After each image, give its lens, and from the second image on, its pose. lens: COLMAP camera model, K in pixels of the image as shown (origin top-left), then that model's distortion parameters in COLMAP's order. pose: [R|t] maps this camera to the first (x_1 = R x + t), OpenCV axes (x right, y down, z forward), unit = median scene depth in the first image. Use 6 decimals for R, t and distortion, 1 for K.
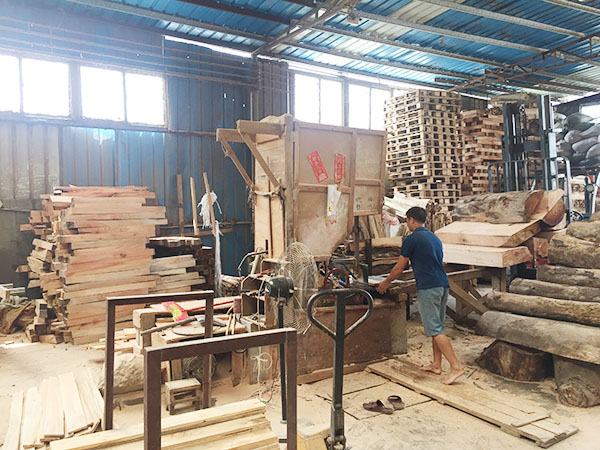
lens RADIAL K [[504.2, 0, 300.0], [0, 504.2, 225.0], [0, 0, 1]] dist [0.029489, -0.011529]
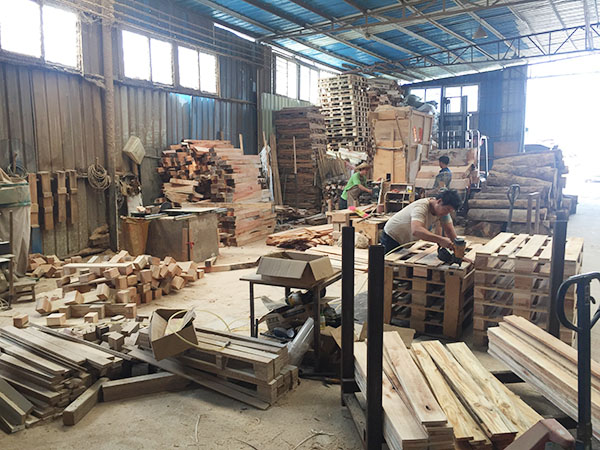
lens RADIAL K [[504.2, 0, 300.0], [0, 504.2, 225.0], [0, 0, 1]] dist [0.029489, -0.011529]
pose [[0.894554, -0.050119, 0.444142, -0.546992], [0.008717, 0.995460, 0.094776, 0.017627], [-0.446876, -0.080911, 0.890930, -0.243553]]
